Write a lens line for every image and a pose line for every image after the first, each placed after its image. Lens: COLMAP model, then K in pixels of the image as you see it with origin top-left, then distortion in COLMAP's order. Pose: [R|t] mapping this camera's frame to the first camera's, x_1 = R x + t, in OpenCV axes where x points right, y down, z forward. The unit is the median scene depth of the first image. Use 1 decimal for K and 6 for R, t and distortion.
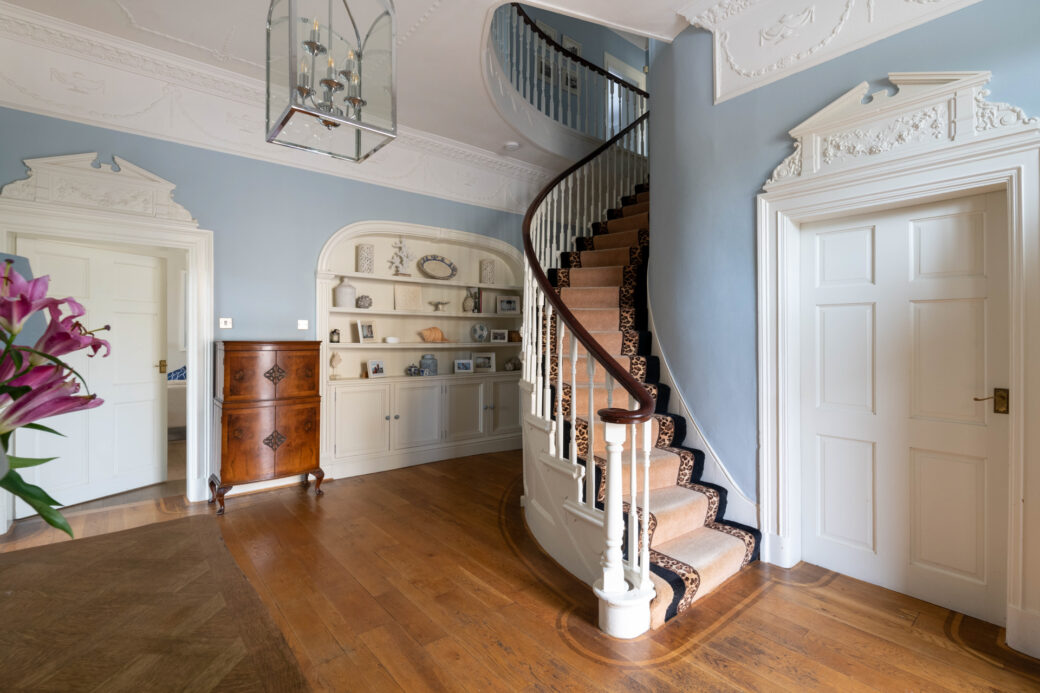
lens RADIAL K [[480.2, 0, 522.9], [0, 480.2, 331.4], [0, 0, 1]] dist [-0.002592, -0.000172]
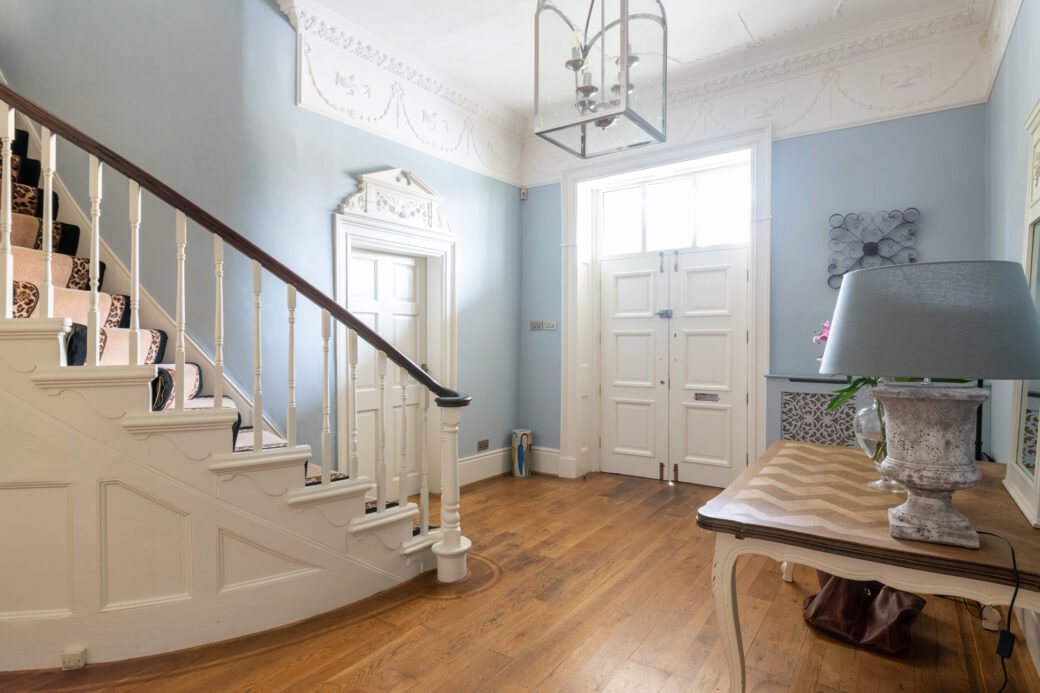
lens RADIAL K [[558.6, 0, 519.8], [0, 558.6, 343.3], [0, 0, 1]] dist [0.003663, 0.000335]
pose [[-0.261008, -0.006776, 0.965313, -1.035609], [-0.001724, 0.999977, 0.006553, 0.020143], [-0.965335, 0.000047, -0.261014, 1.037564]]
